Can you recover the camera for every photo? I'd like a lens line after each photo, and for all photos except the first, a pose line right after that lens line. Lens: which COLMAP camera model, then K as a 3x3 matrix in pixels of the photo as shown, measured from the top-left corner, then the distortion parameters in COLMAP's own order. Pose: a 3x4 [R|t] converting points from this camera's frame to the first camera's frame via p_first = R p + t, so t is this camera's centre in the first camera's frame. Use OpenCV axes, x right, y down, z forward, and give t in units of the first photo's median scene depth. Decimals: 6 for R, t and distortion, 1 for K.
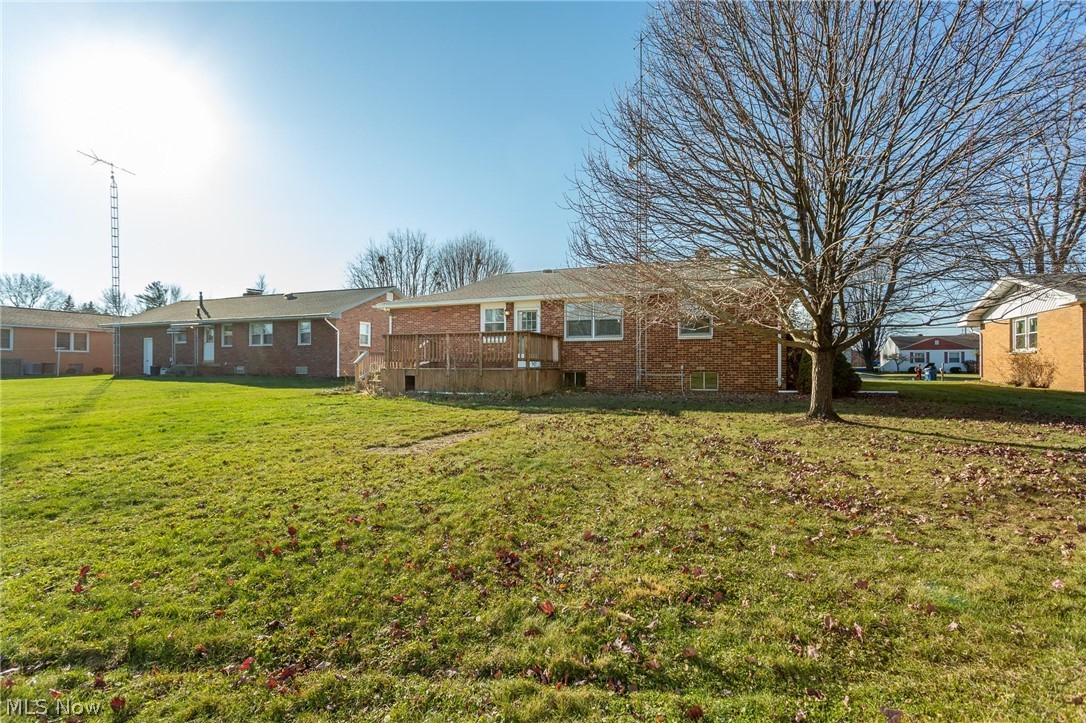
lens RADIAL K [[511.8, 0, 541.8], [0, 511.8, 361.2], [0, 0, 1]] dist [-0.000729, 0.001026]
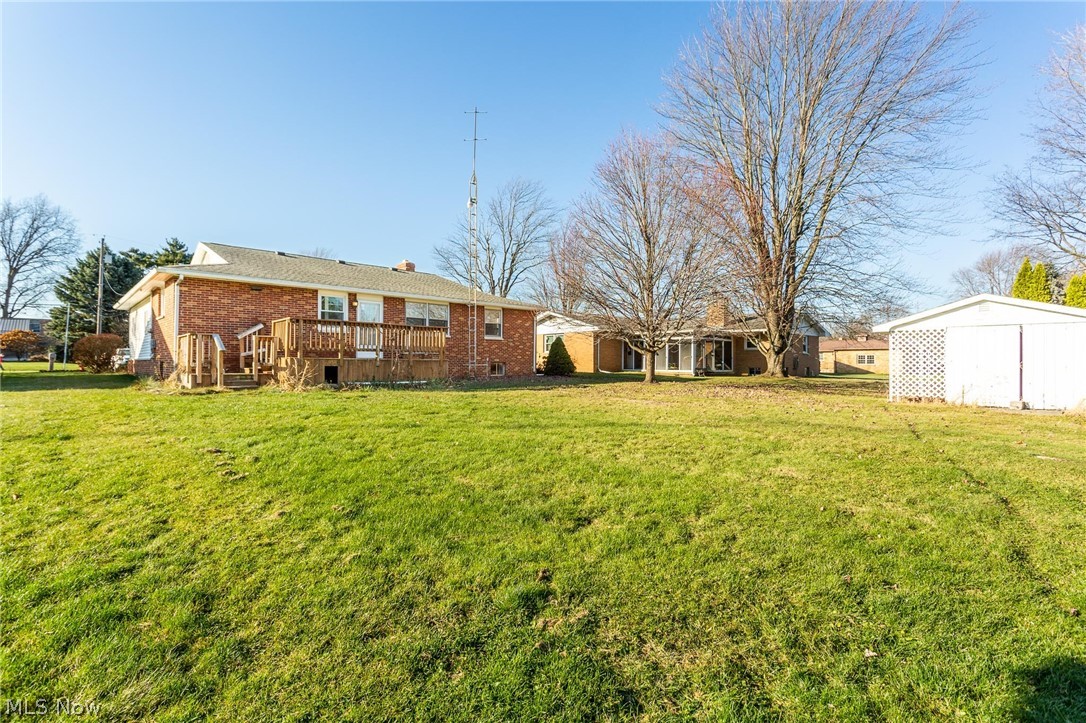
lens RADIAL K [[511.8, 0, 542.1], [0, 511.8, 365.4], [0, 0, 1]] dist [-0.000729, 0.001026]
pose [[0.469634, 0.013284, 0.882761, -0.778744], [-0.003147, 0.999906, -0.013373, 0.041144], [-0.882856, 0.003503, 0.469631, 0.185720]]
